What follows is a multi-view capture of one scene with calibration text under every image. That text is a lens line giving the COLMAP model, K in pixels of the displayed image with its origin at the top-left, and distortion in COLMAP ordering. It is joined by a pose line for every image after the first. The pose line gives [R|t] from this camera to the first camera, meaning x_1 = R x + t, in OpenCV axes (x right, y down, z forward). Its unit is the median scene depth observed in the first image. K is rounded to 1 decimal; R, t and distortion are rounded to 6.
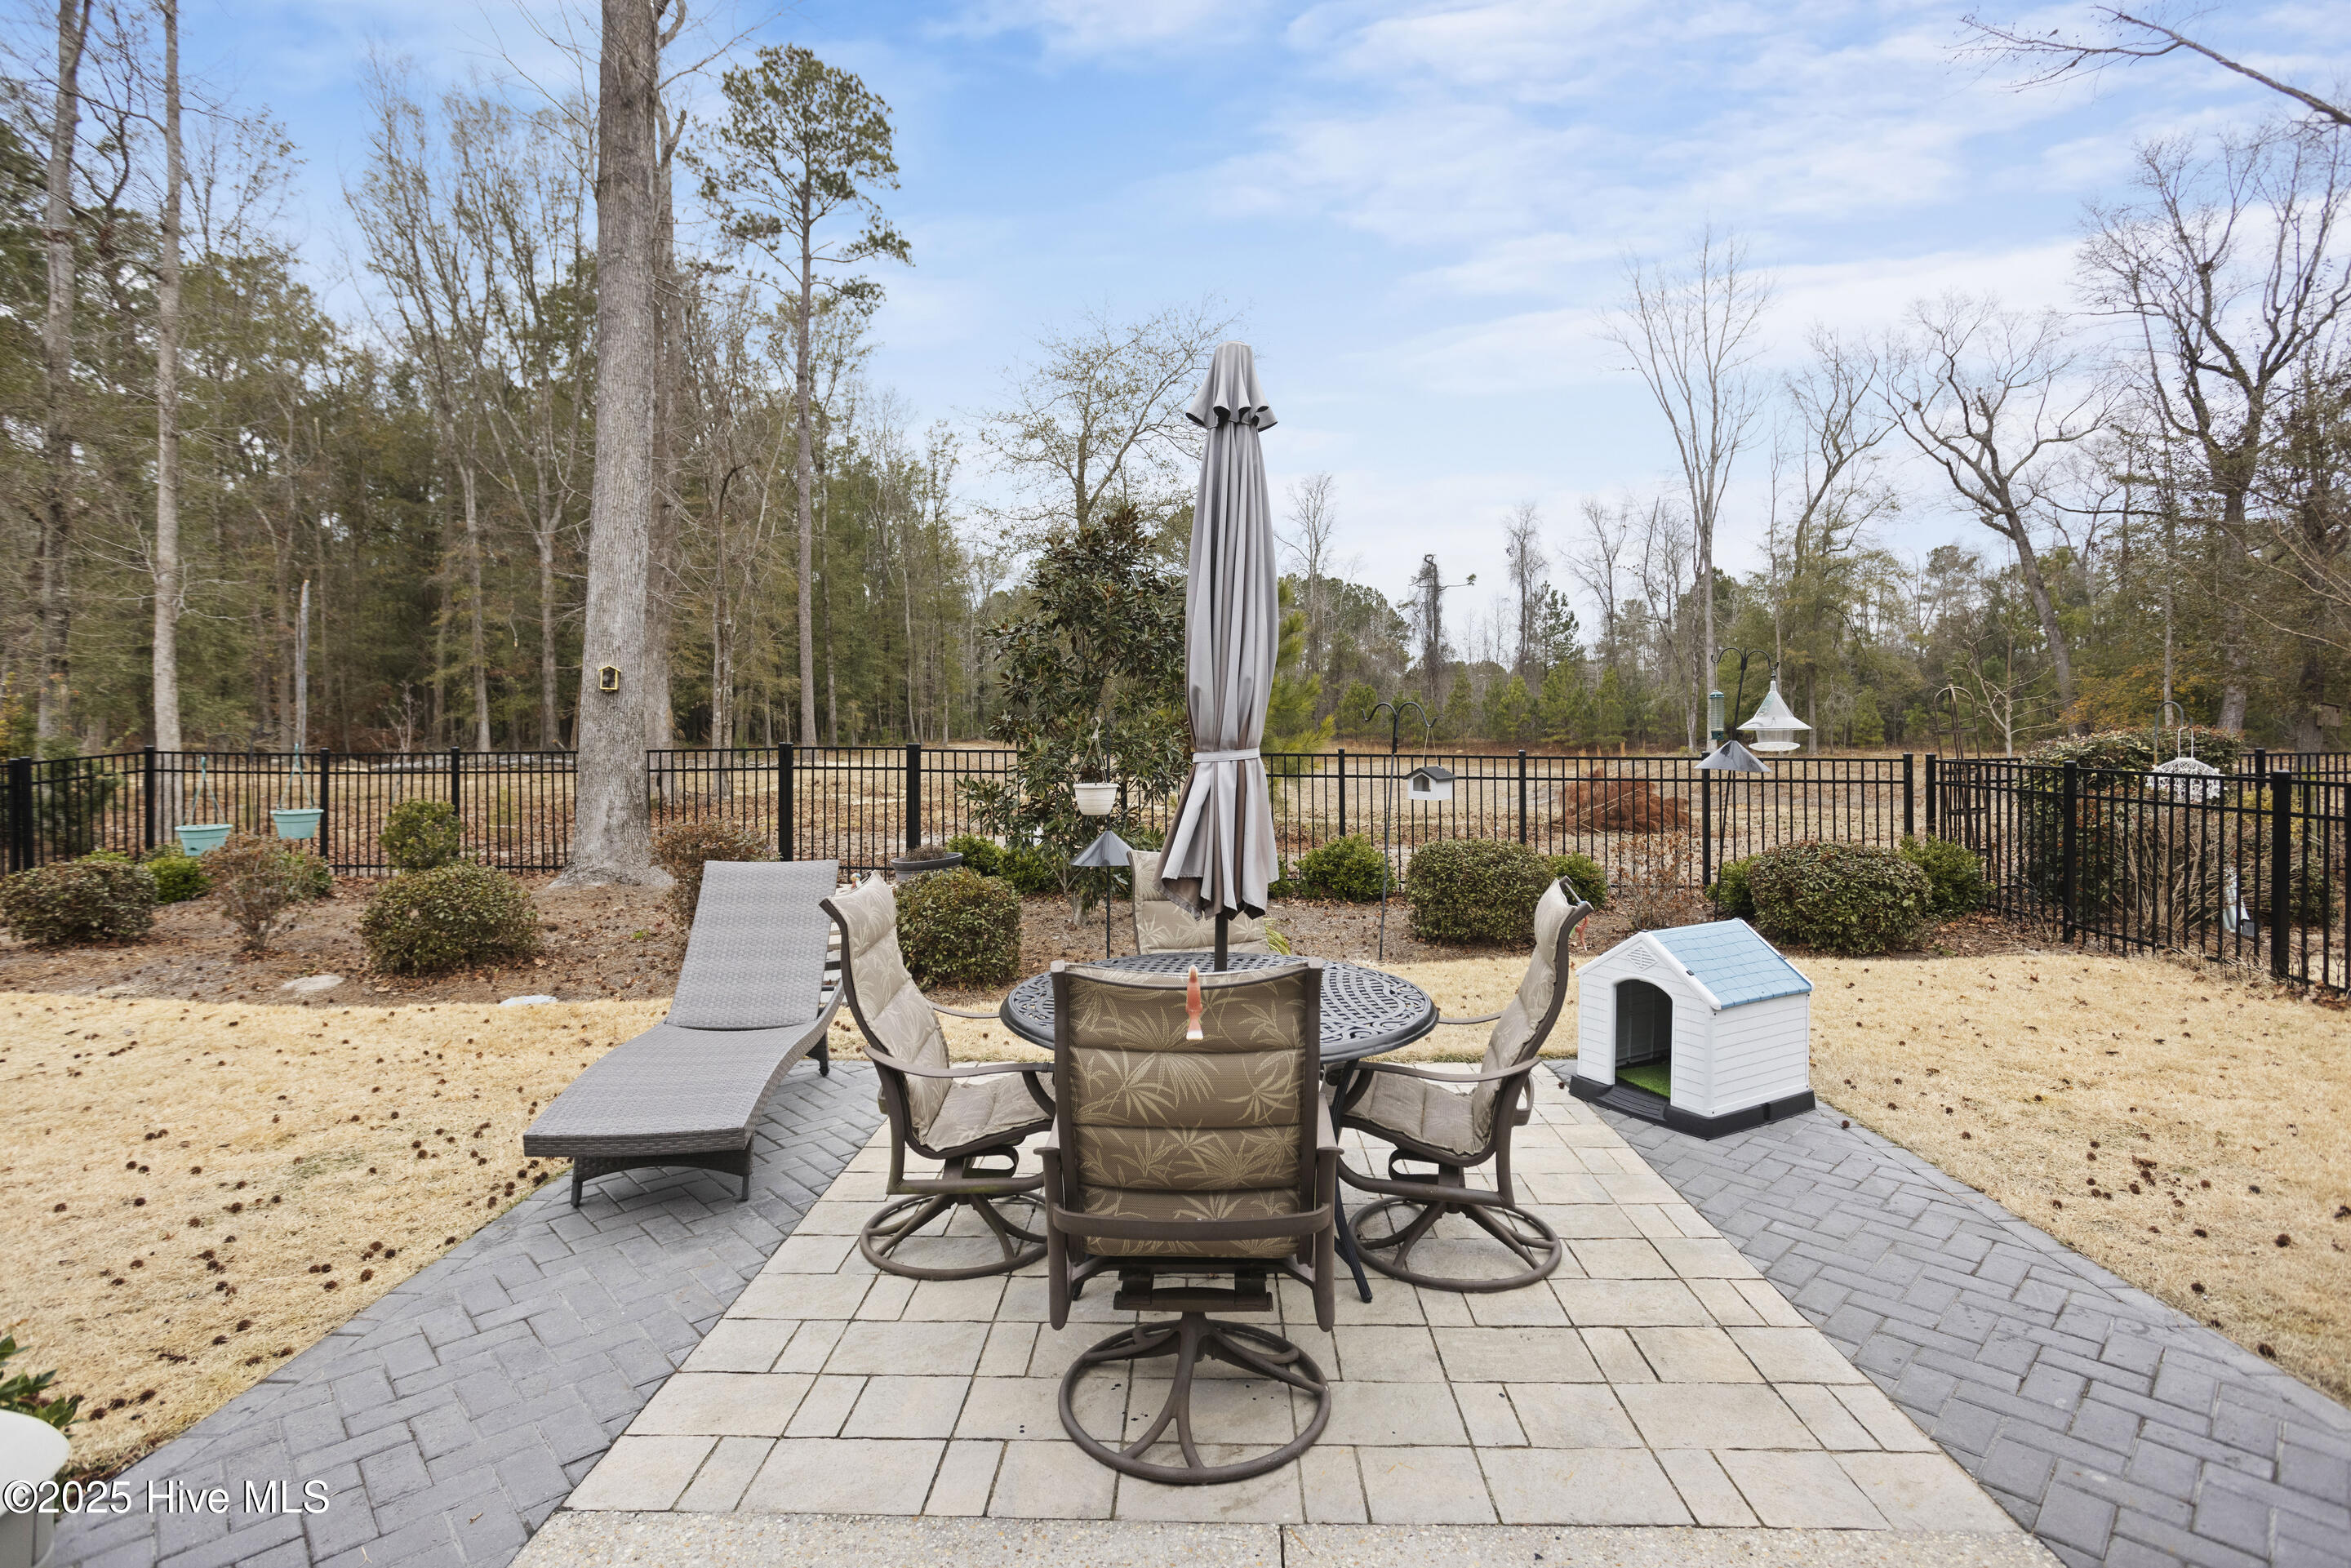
lens RADIAL K [[1136.1, 0, 1204.8], [0, 1136.1, 728.4], [0, 0, 1]] dist [-0.034350, 0.021822]
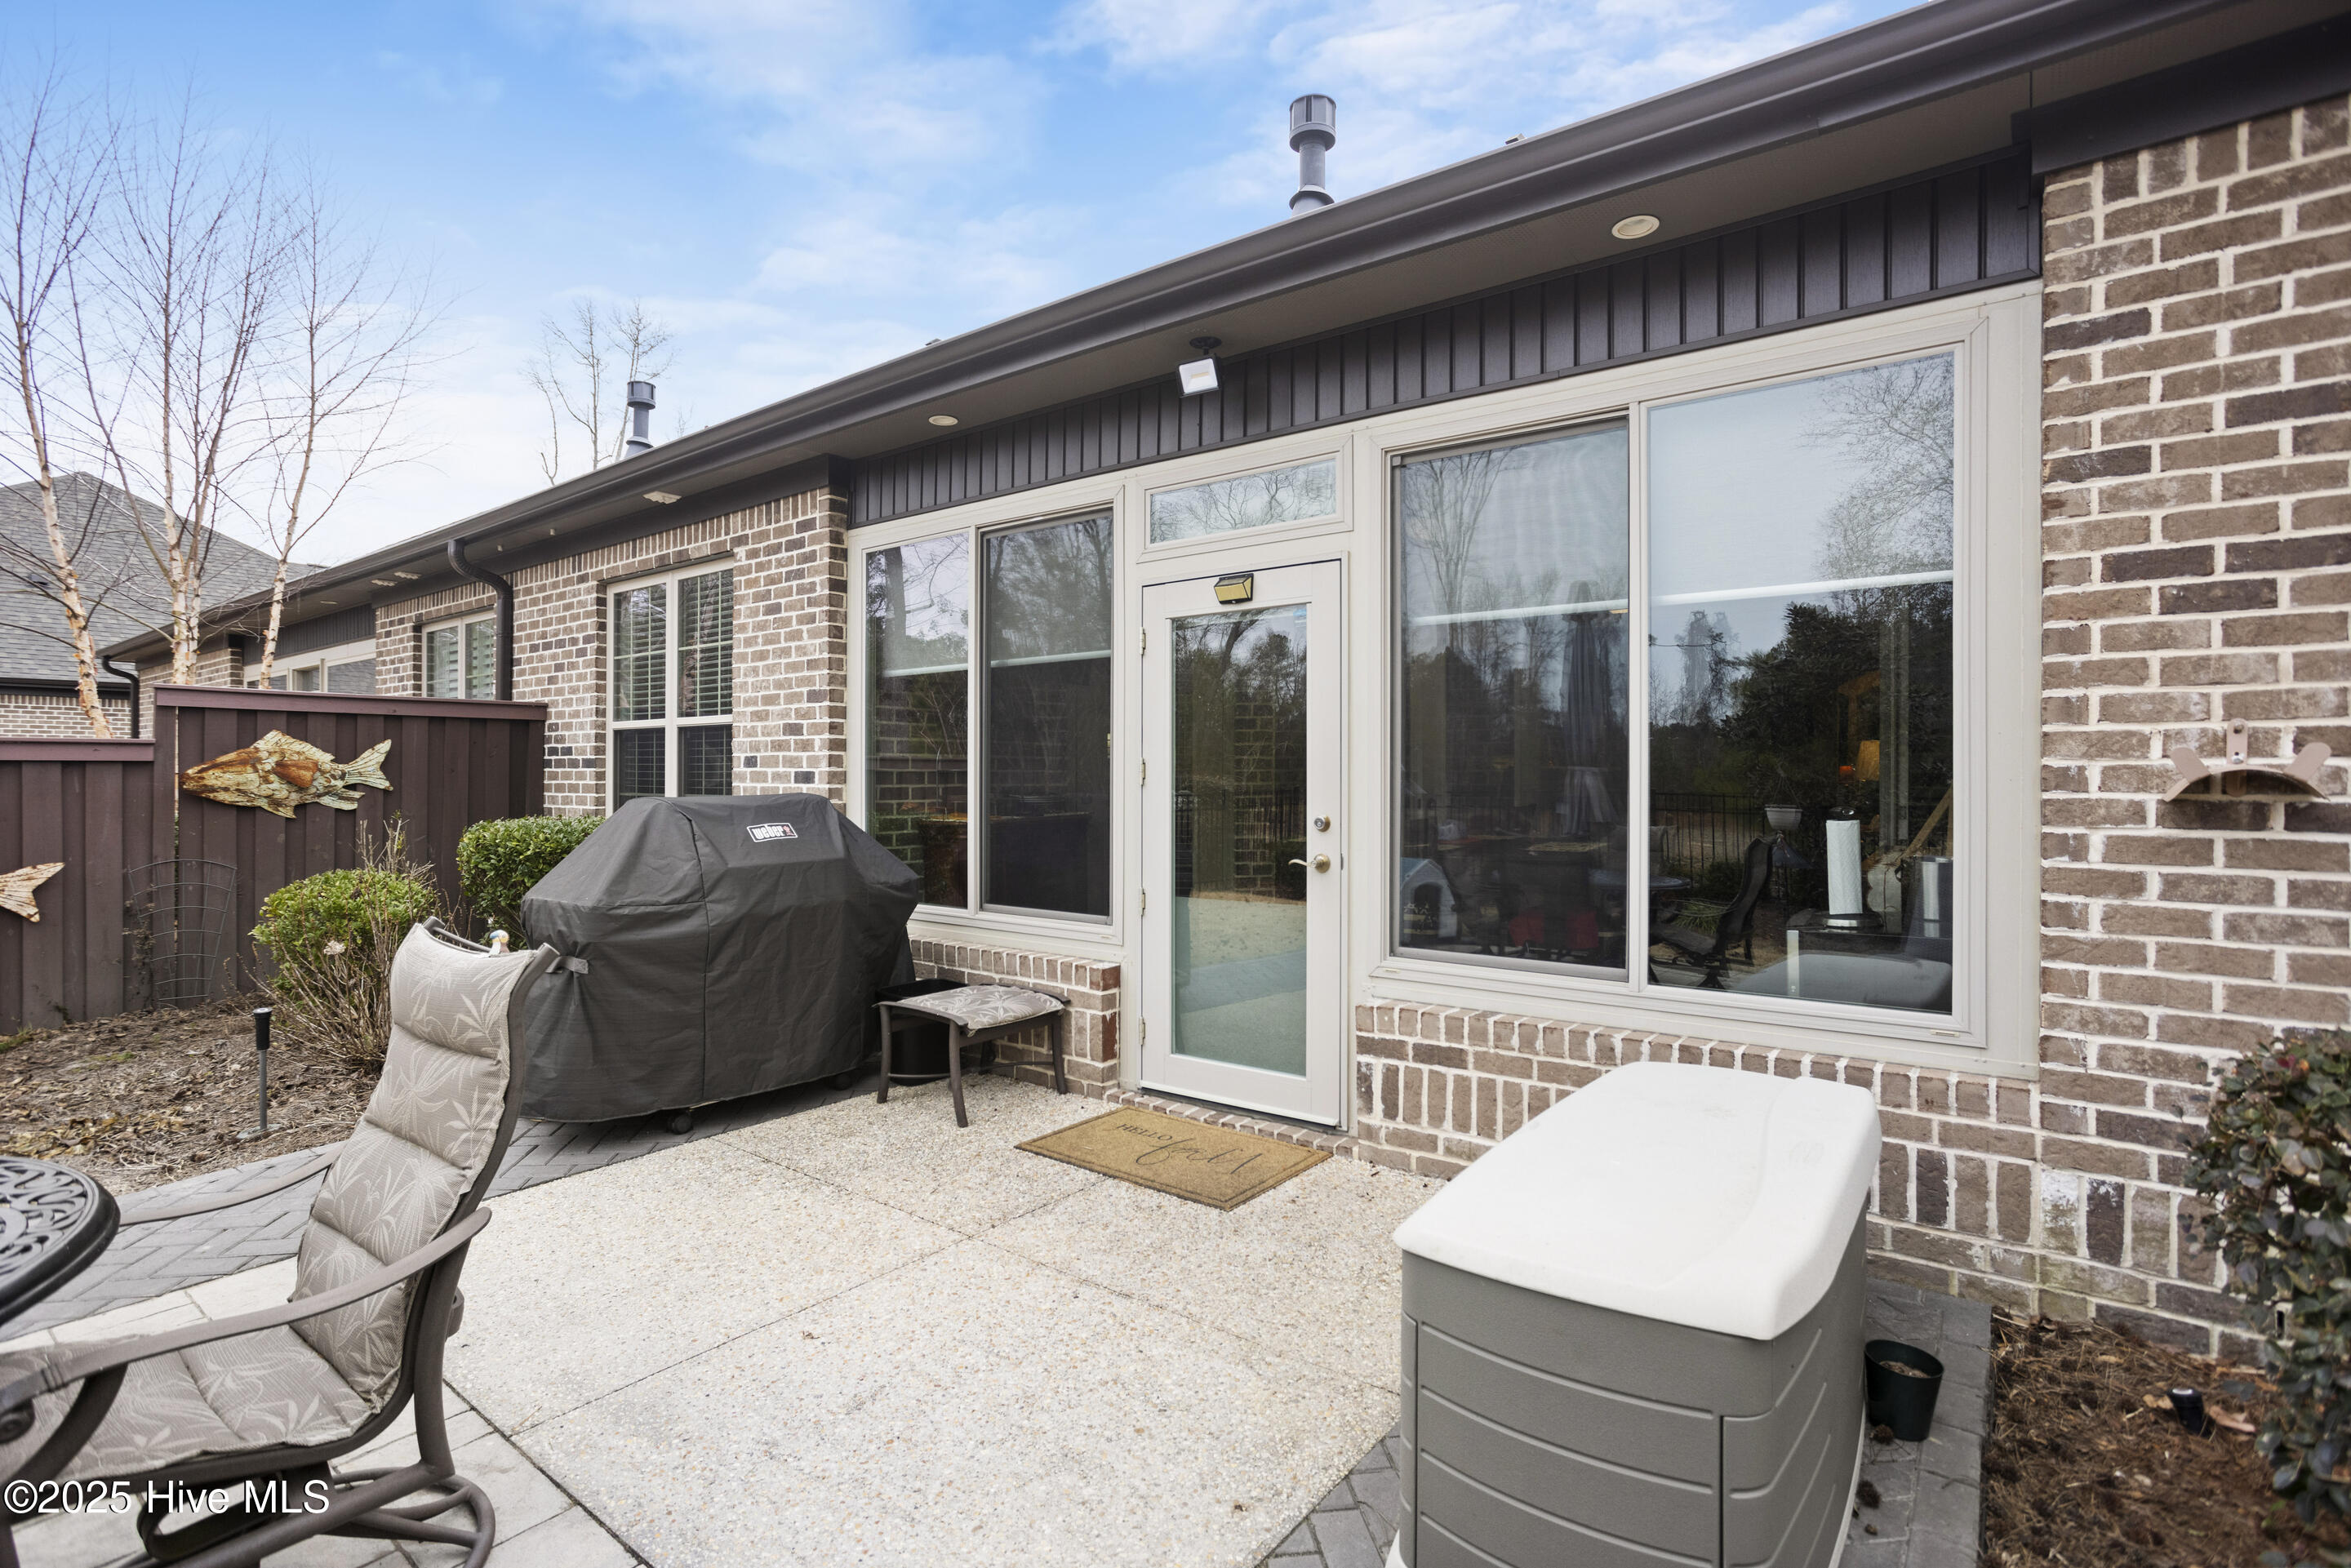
lens RADIAL K [[1136.1, 0, 1169.0], [0, 1136.1, 778.8], [0, 0, 1]] dist [-0.034350, 0.021822]
pose [[-0.795135, -0.002299, 0.606428, -0.054467], [0.002254, 0.999975, 0.006747, 0.003927], [-0.606428, 0.006732, -0.795110, 0.074653]]
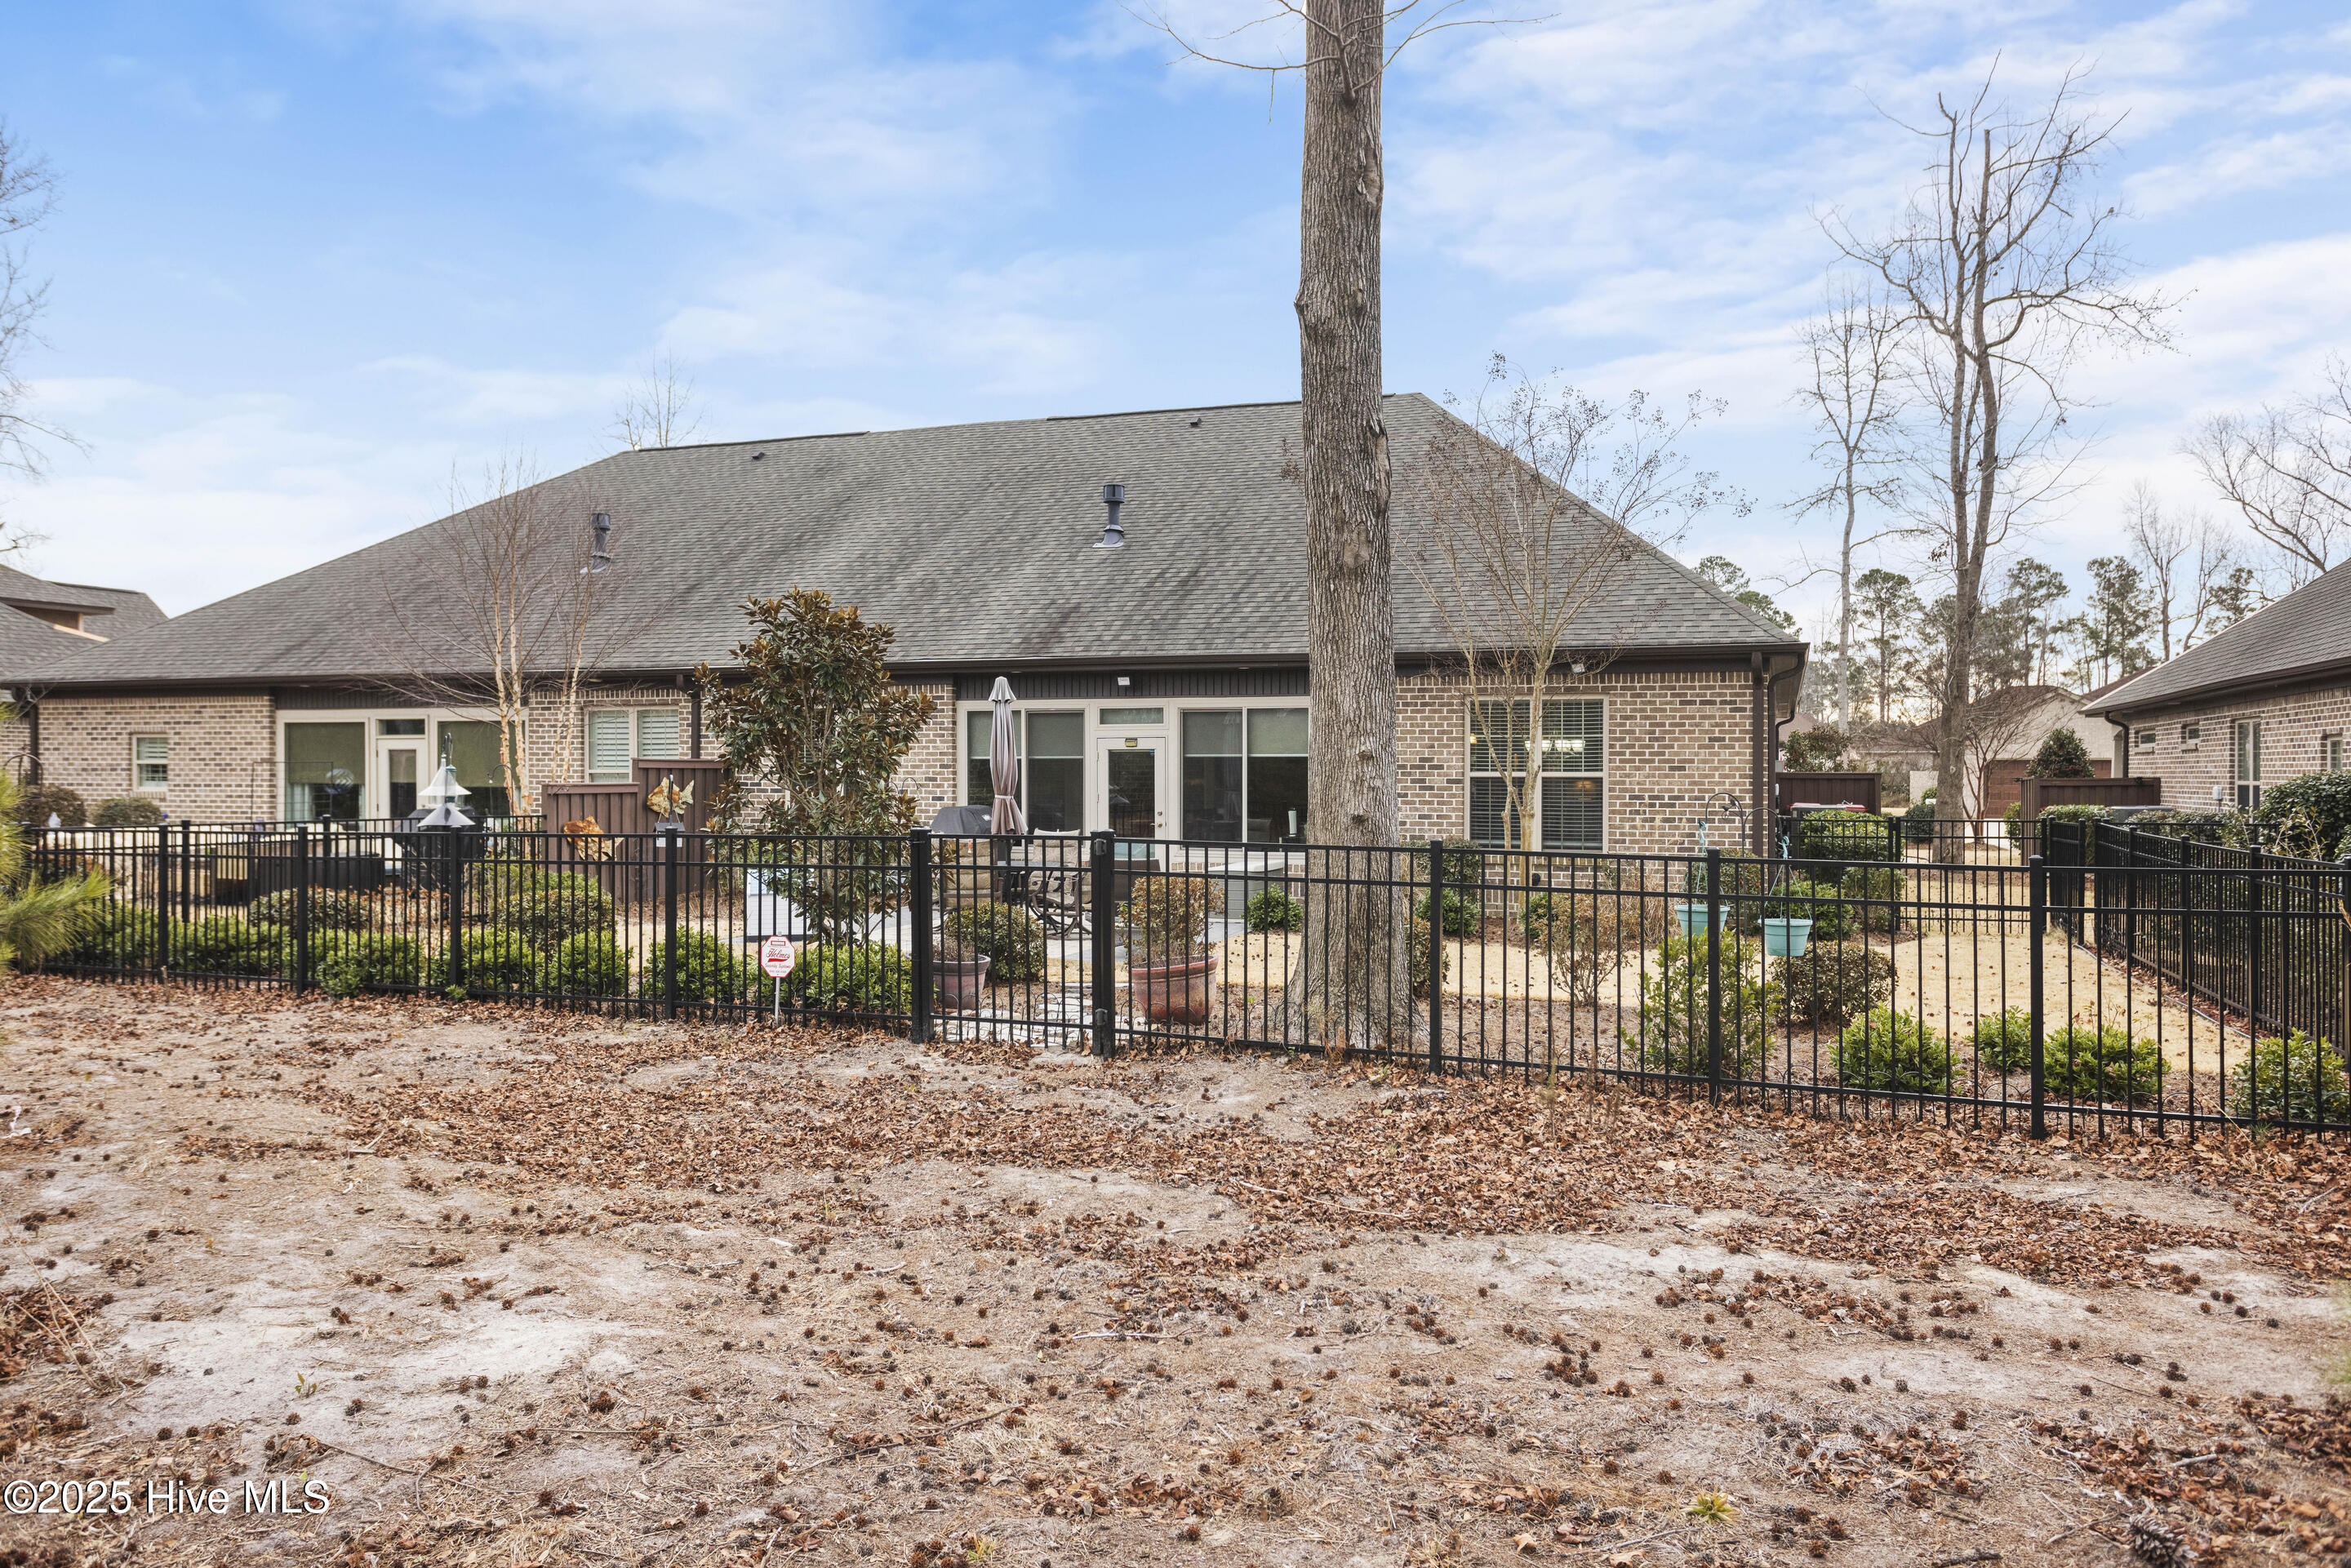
lens RADIAL K [[1677.1, 0, 1173.8], [0, 1677.1, 798.2], [0, 0, 1]] dist [0.001273, -0.001422]
pose [[-0.947321, -0.006697, 0.320214, -0.169013], [0.000063, 0.999777, 0.021095, -0.006509], [-0.320284, 0.020004, -0.947110, 0.459034]]
